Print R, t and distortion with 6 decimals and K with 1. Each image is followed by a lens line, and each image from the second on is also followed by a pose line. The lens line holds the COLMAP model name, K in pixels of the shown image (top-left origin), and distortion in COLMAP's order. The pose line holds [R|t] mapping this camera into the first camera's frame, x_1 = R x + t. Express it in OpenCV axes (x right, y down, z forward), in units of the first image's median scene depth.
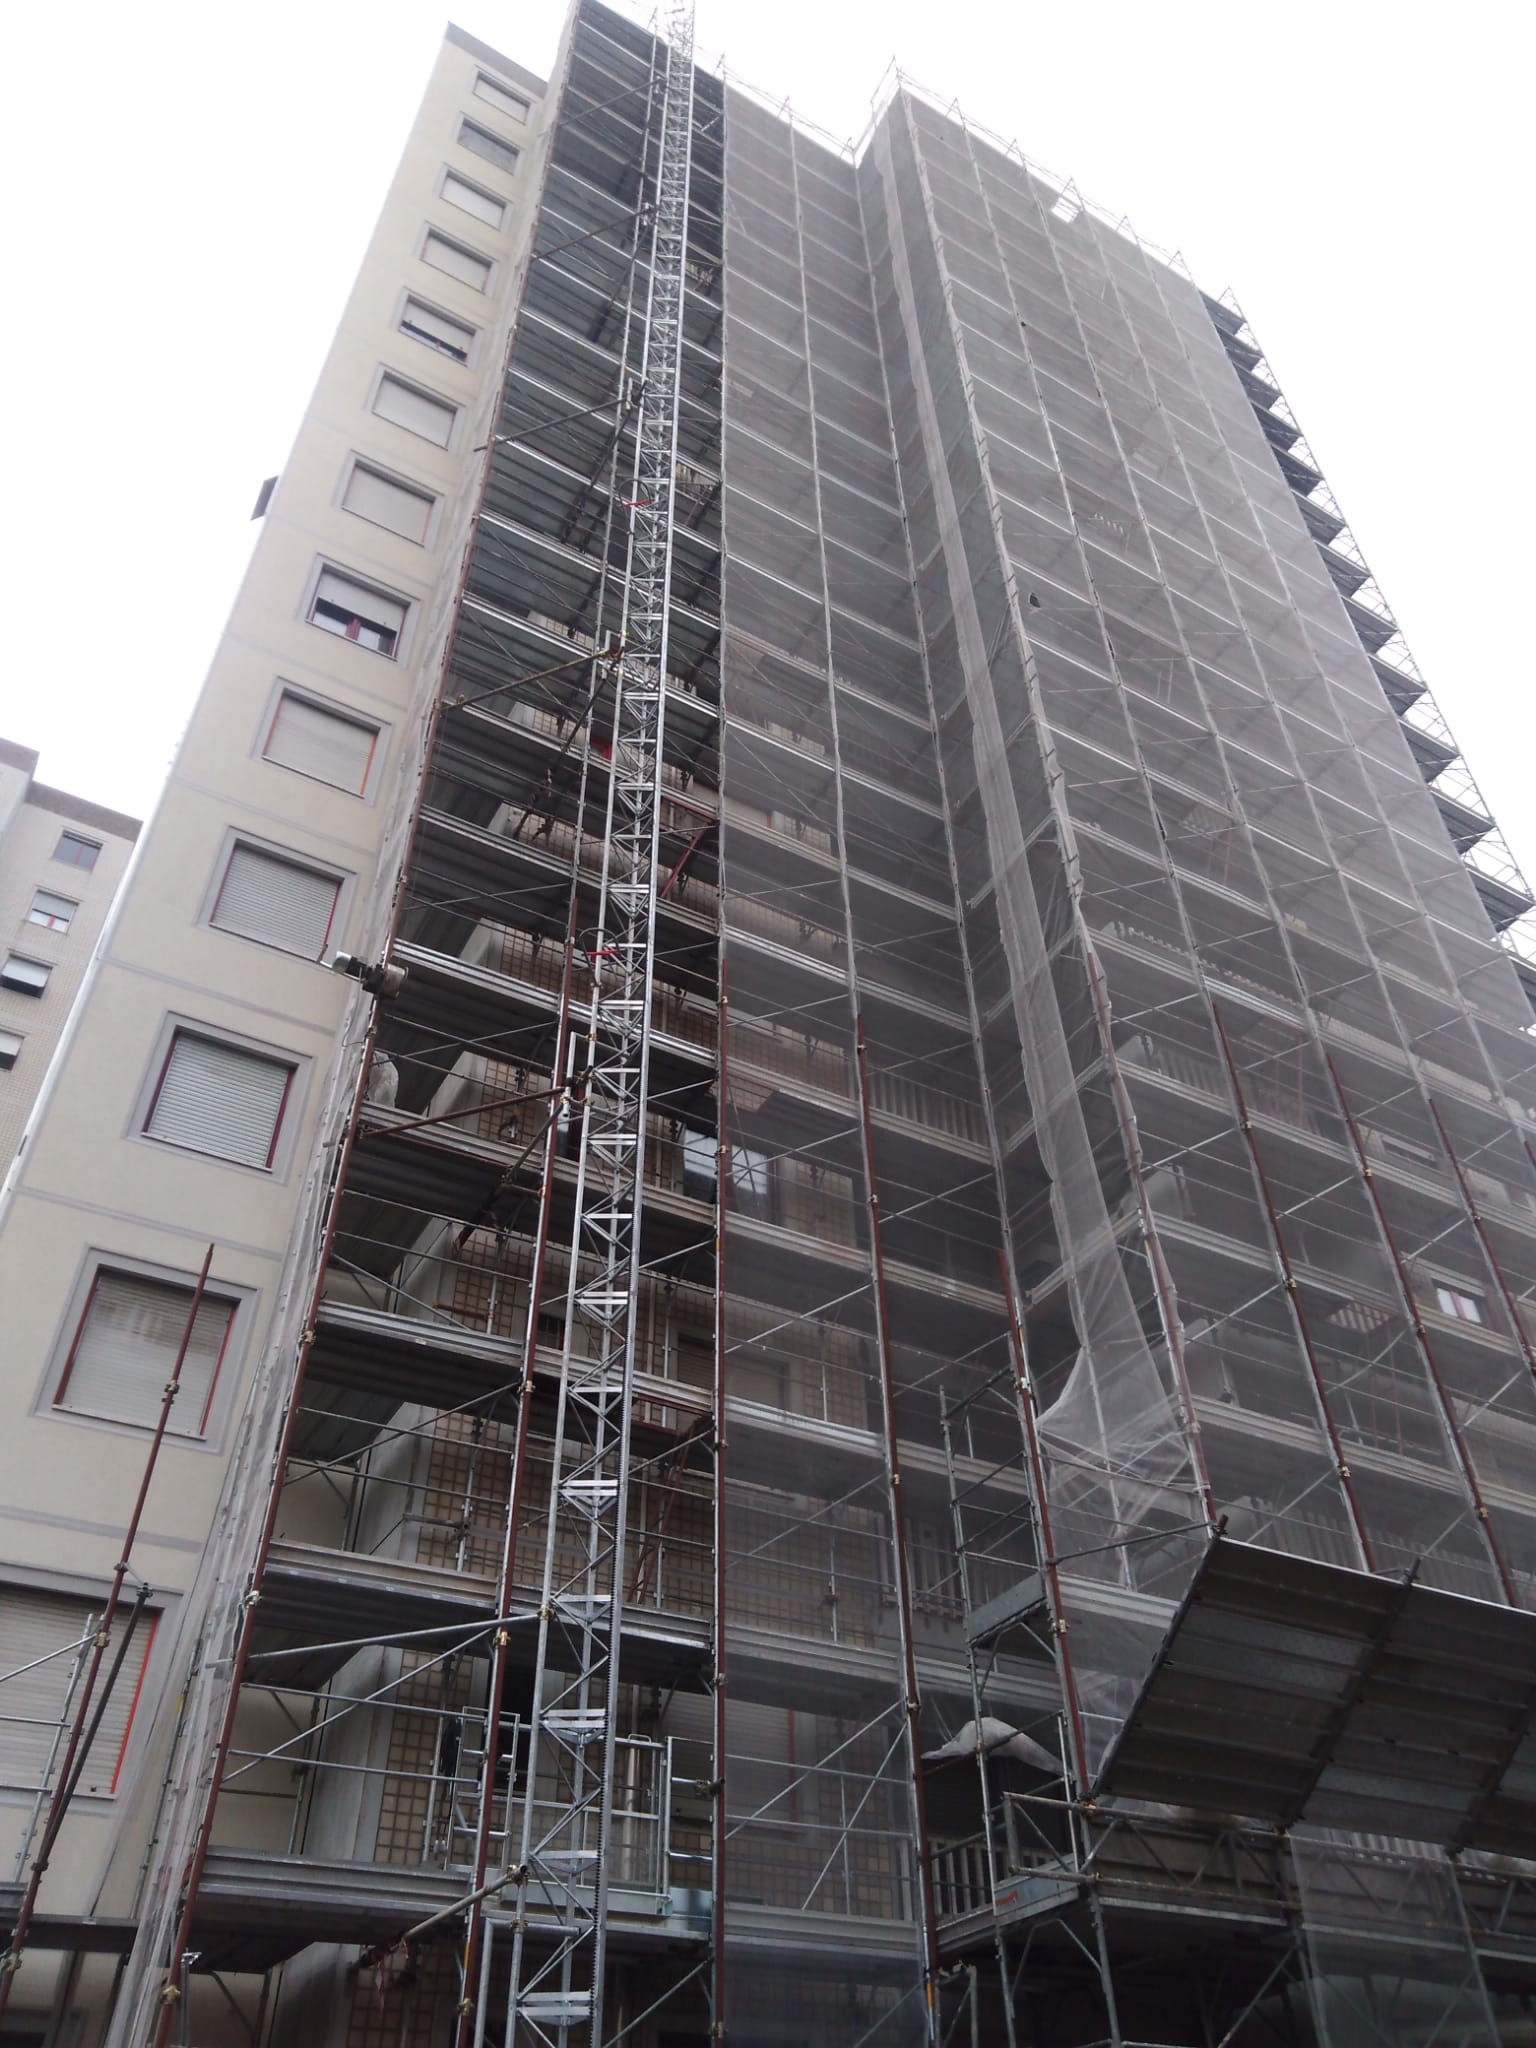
lens RADIAL K [[1550.8, 0, 768.0], [0, 1550.8, 1024.0], [0, 0, 1]] dist [-0.098617, 0.156464]
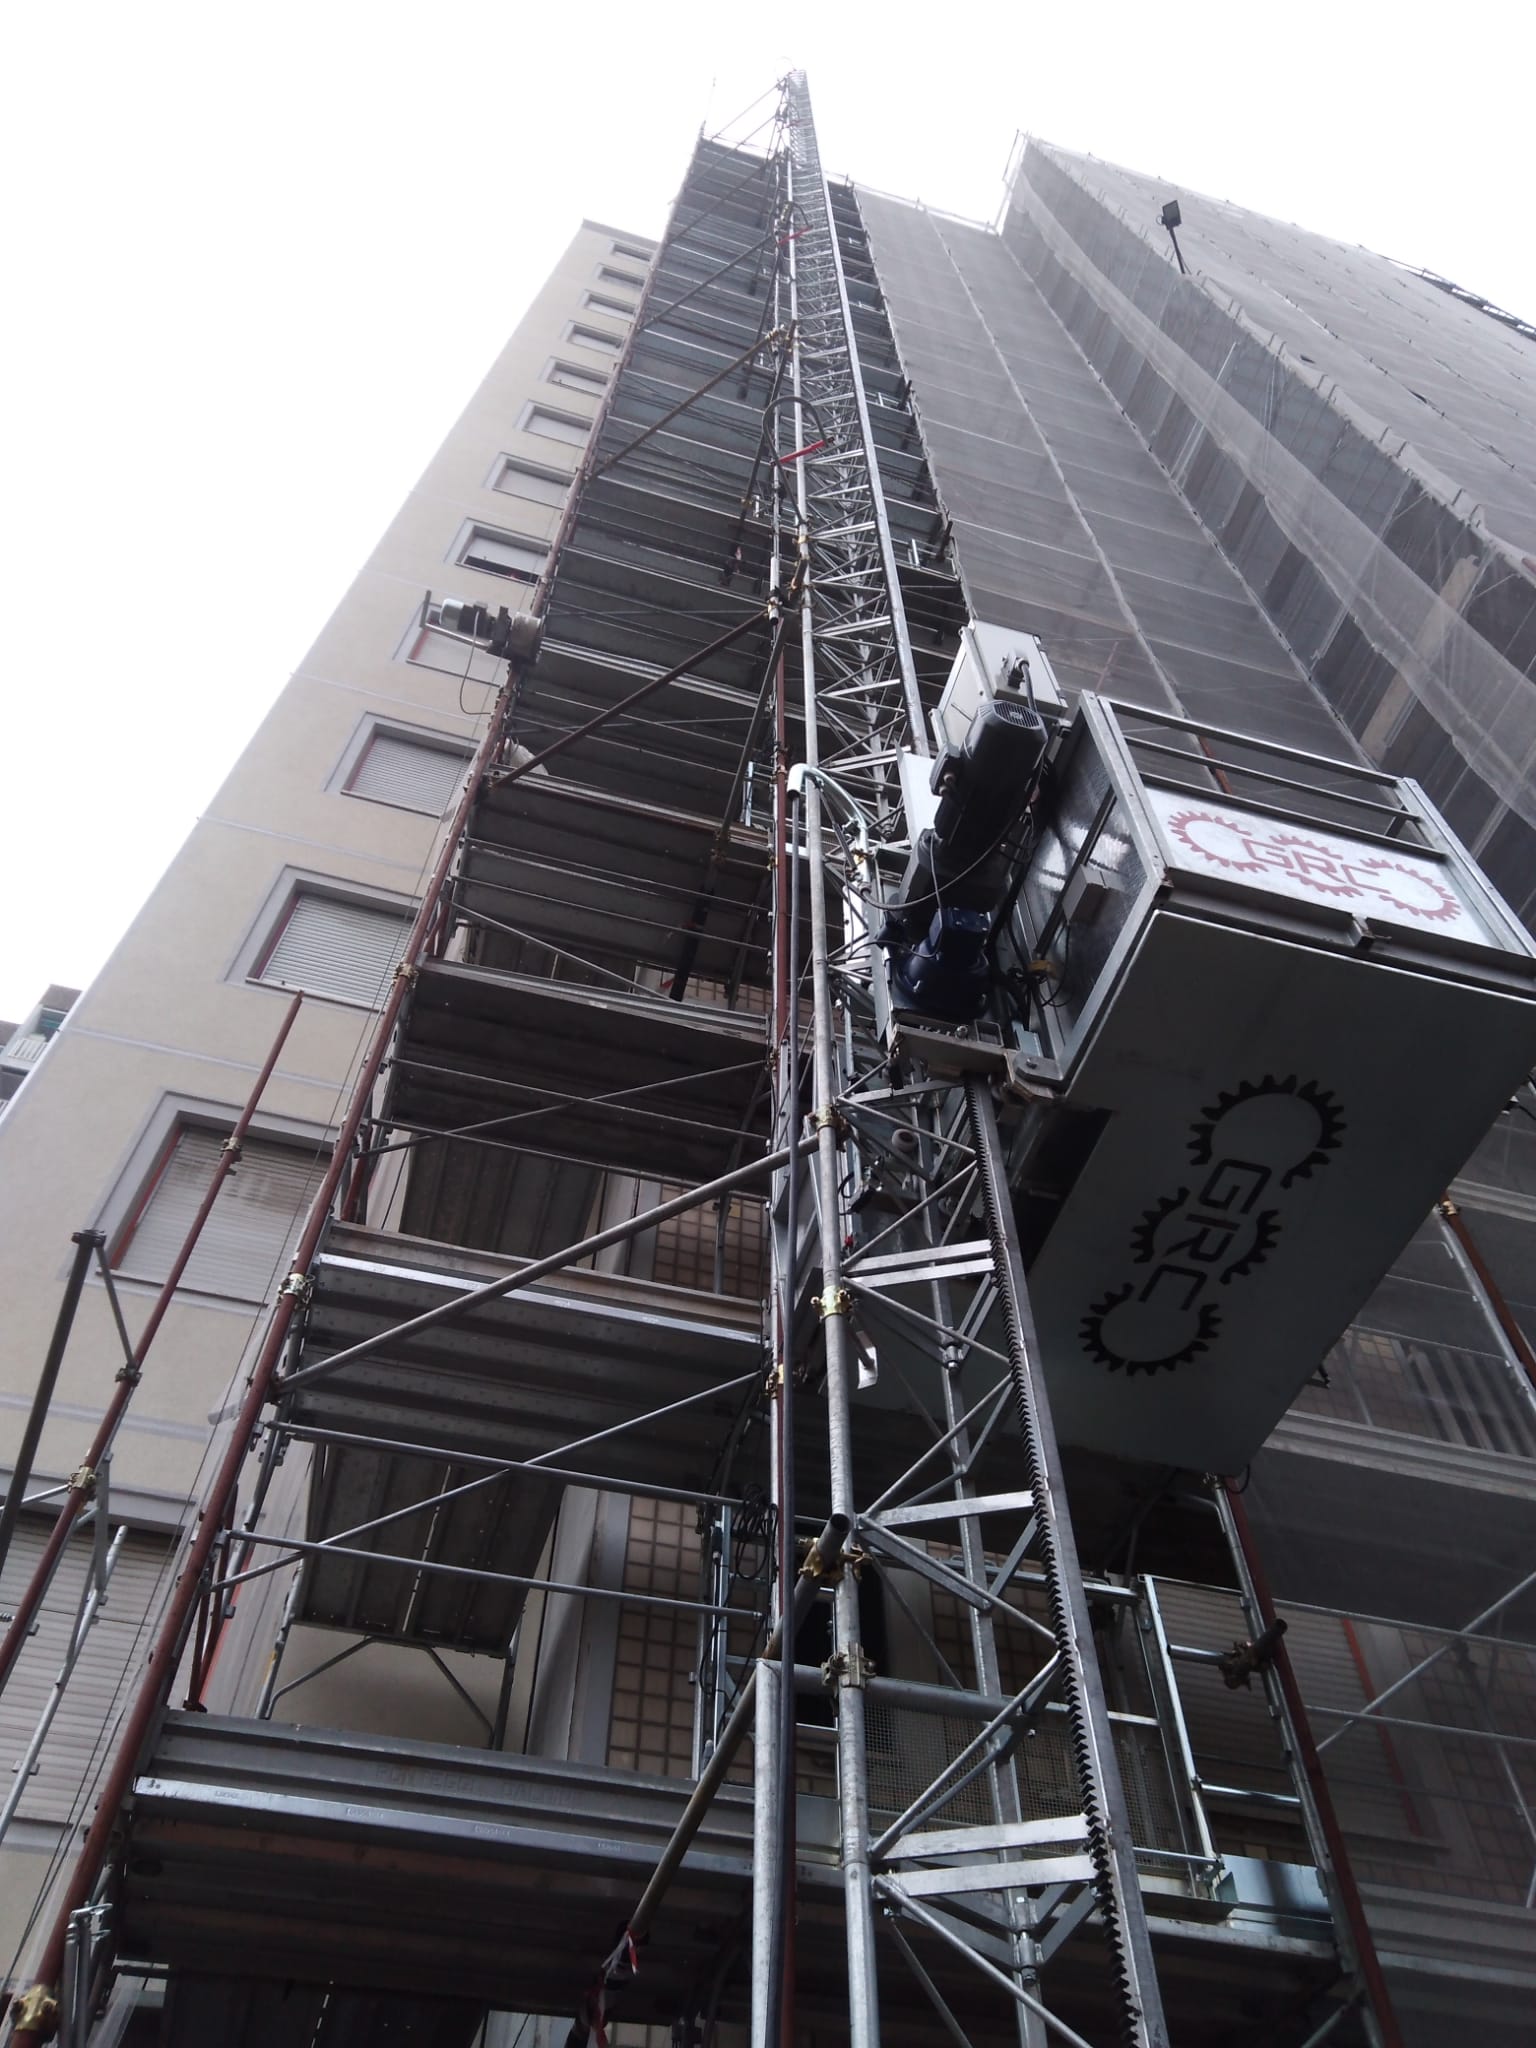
lens RADIAL K [[1550.8, 0, 768.0], [0, 1550.8, 1024.0], [0, 0, 1]] dist [-0.098617, 0.156464]
pose [[0.969407, -0.184118, -0.162328, -0.066559], [0.148884, 0.966839, -0.207500, 0.357747], [0.195150, 0.176984, 0.964673, 0.439321]]
